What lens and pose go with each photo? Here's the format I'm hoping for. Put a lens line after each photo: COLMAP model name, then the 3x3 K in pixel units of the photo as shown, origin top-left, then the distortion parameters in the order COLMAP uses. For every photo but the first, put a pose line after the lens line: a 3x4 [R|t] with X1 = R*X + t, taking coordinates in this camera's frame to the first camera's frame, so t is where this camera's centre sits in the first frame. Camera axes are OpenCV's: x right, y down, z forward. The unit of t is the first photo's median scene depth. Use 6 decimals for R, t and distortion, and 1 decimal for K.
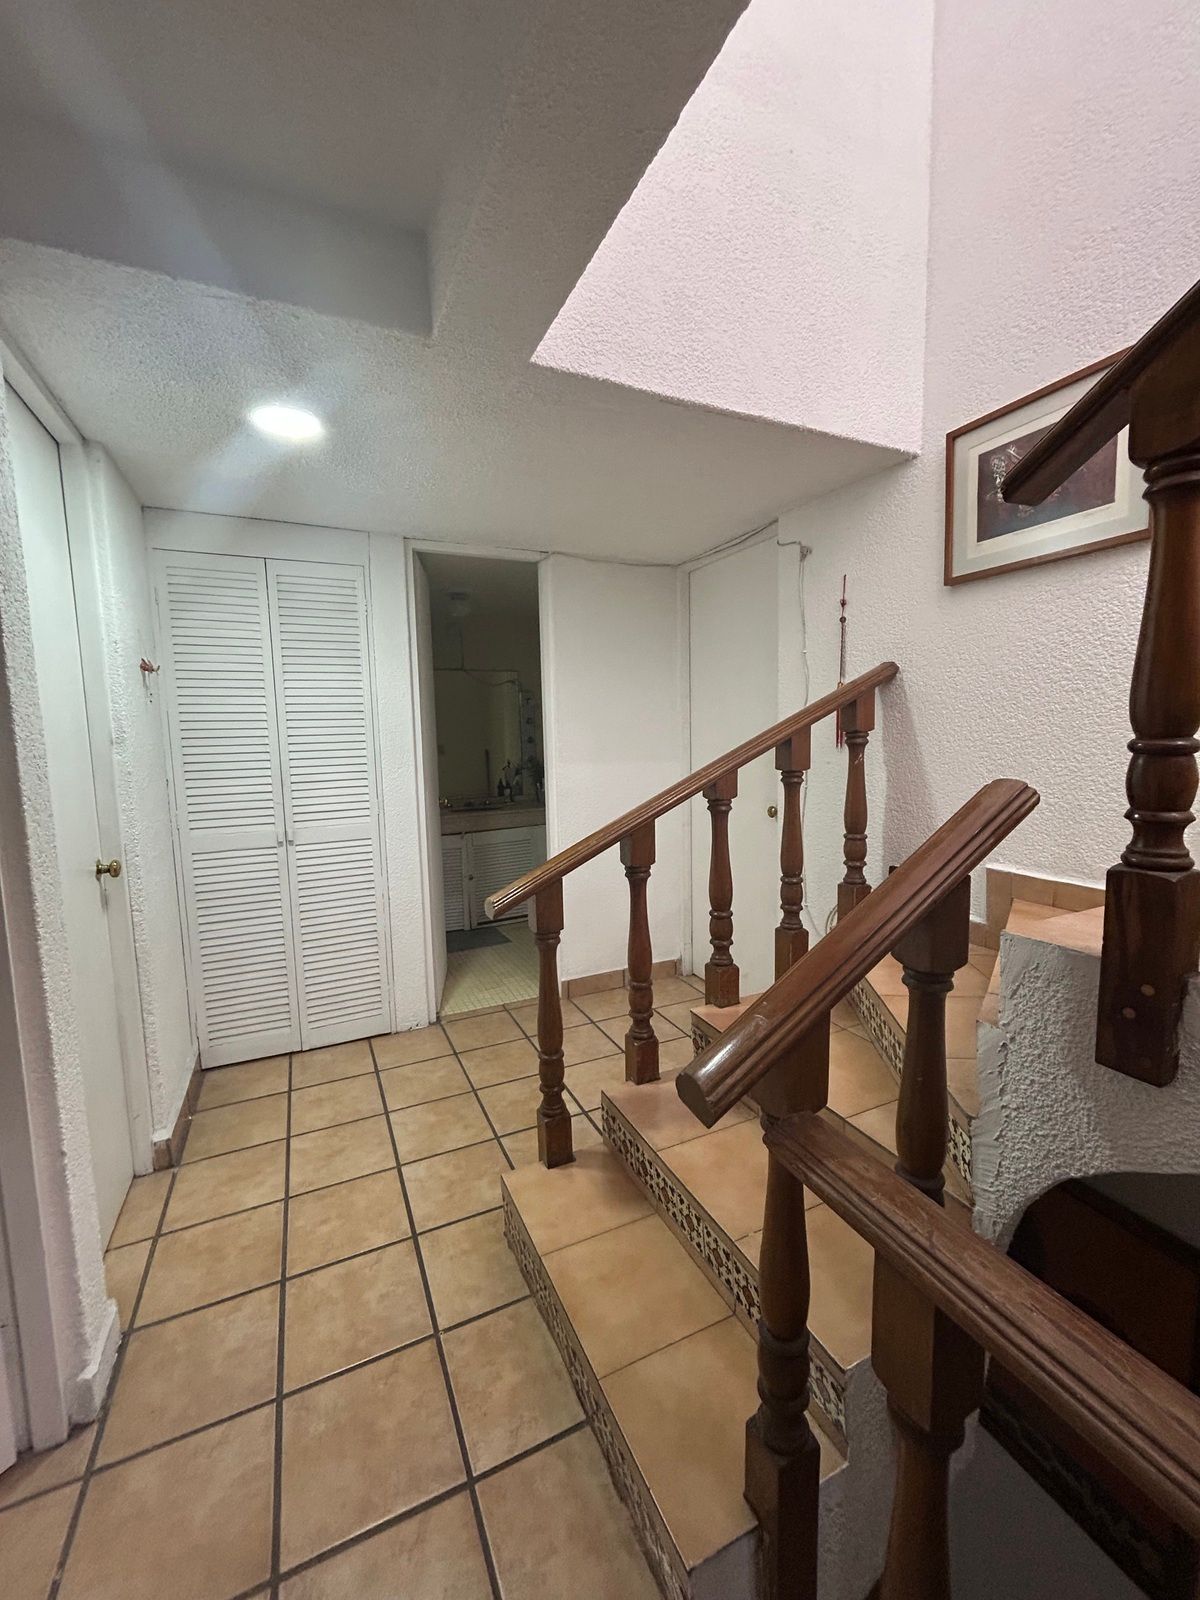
lens RADIAL K [[647.2, 0, 600.0], [0, 647.2, 800.0], [0, 0, 1]] dist [-0.000070, -0.000054]
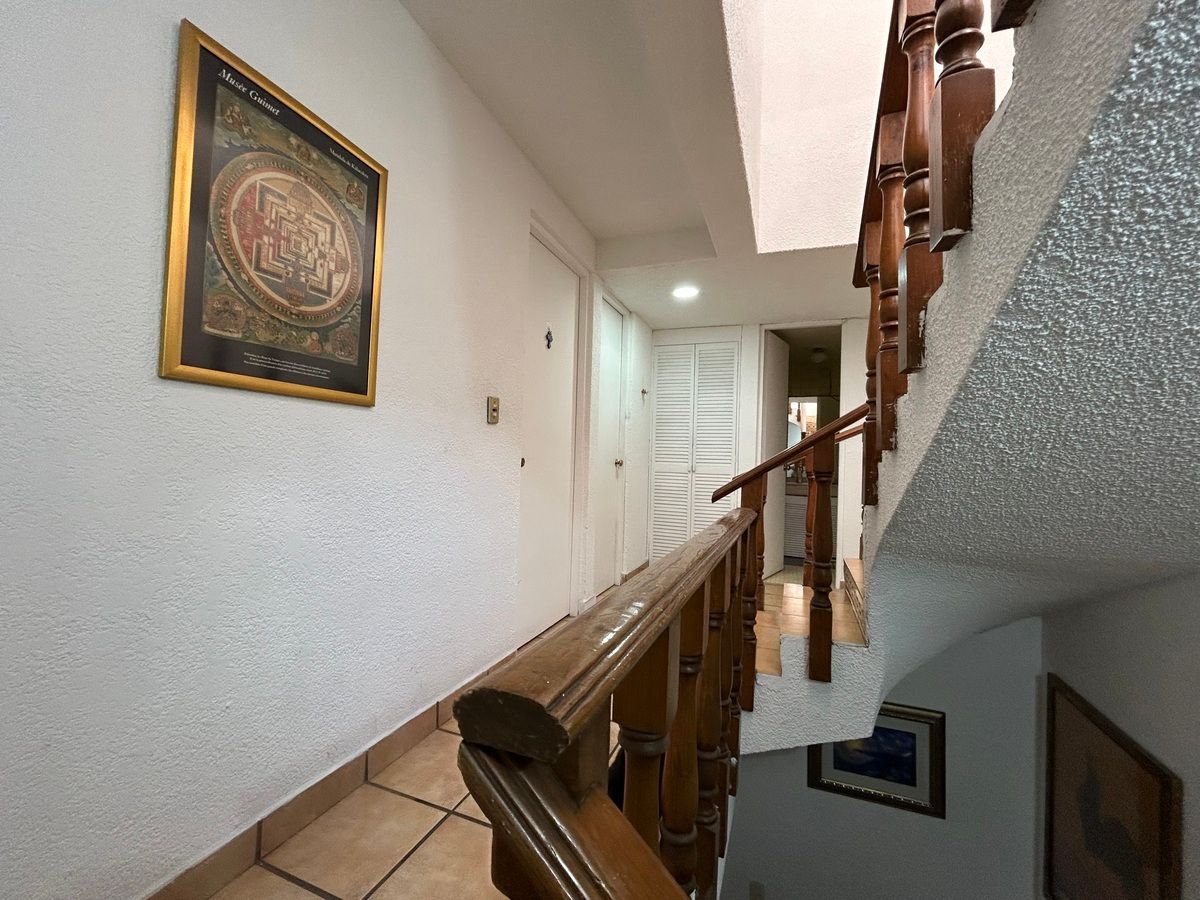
lens RADIAL K [[485.1, 0, 598.3], [0, 485.1, 449.8], [0, 0, 1]] dist [-0.003796, 0.003249]
pose [[0.687079, 0.028175, -0.726037, 0.529060], [-0.121241, 0.989684, -0.076329, 0.174485], [0.716396, 0.140469, 0.683407, -0.372852]]
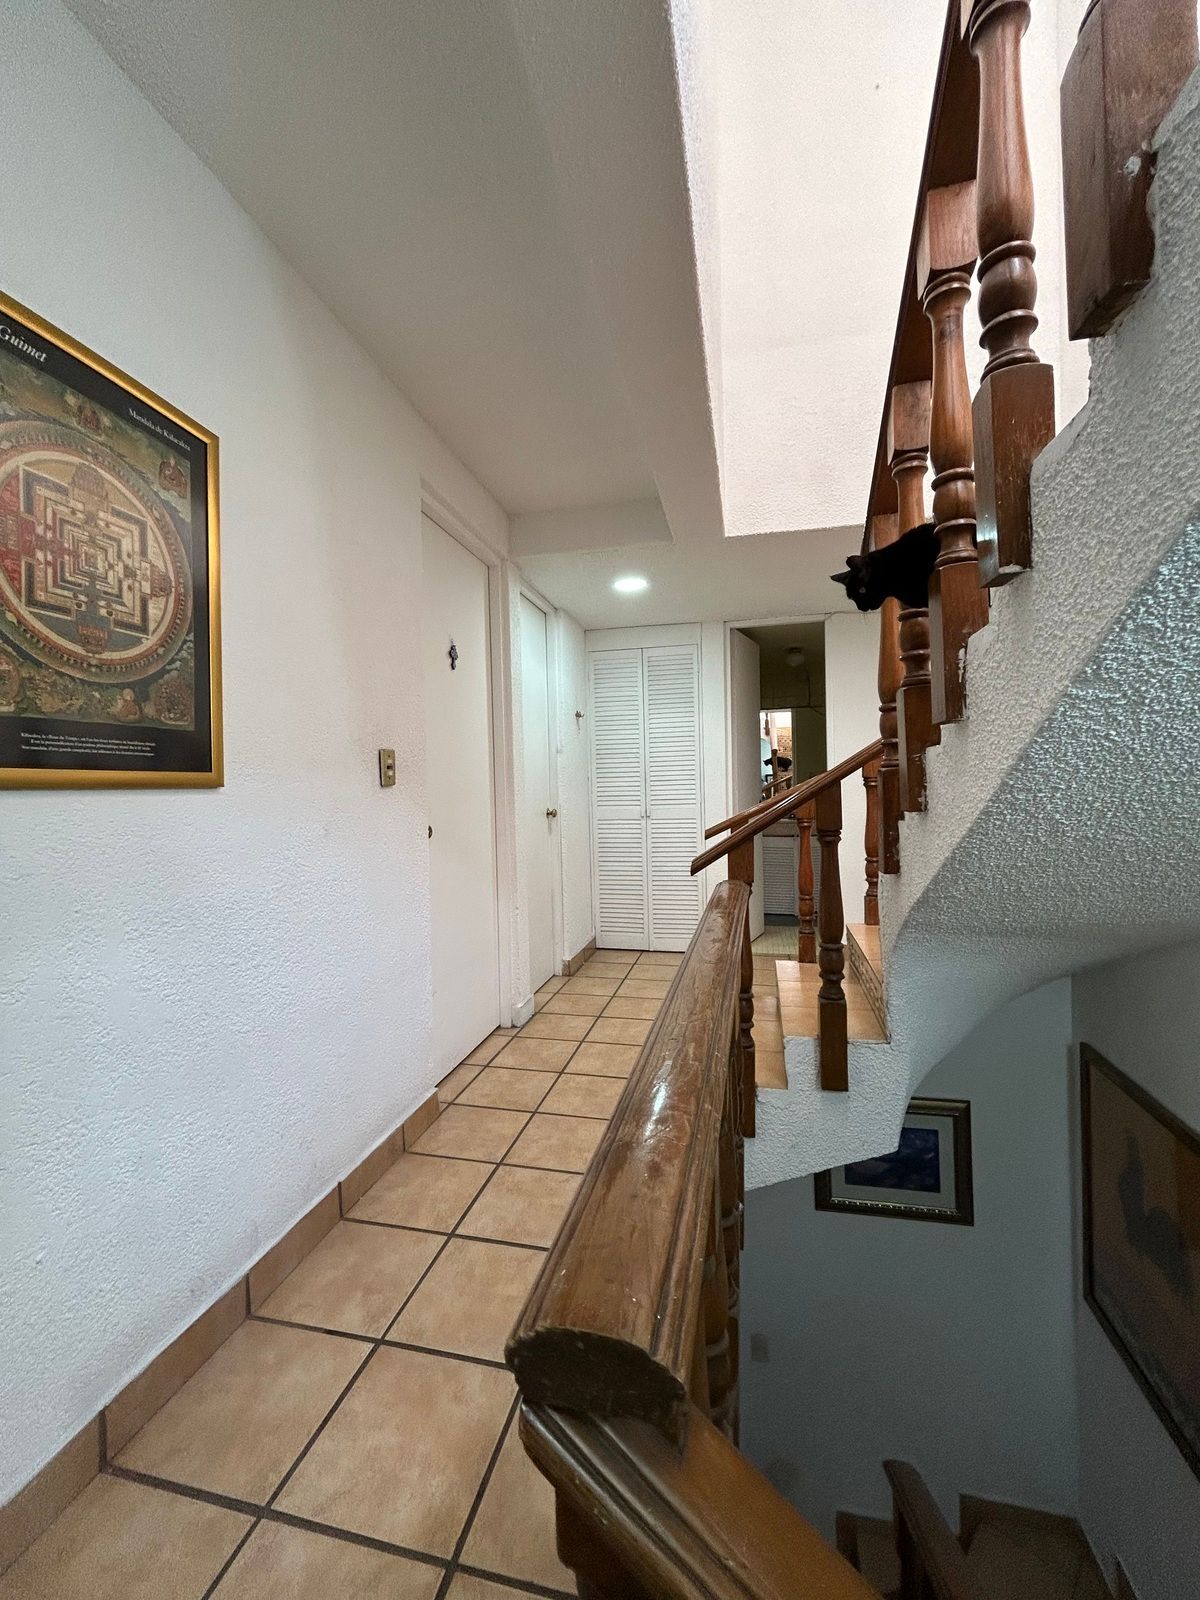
lens RADIAL K [[646.8, 0, 597.7], [0, 646.8, 796.1], [0, 0, 1]] dist [-0.003796, 0.003249]
pose [[0.783145, 0.010989, -0.621742, 0.493403], [-0.058735, 0.996681, -0.056366, 0.127447], [0.619059, 0.080661, 0.781191, -0.402780]]
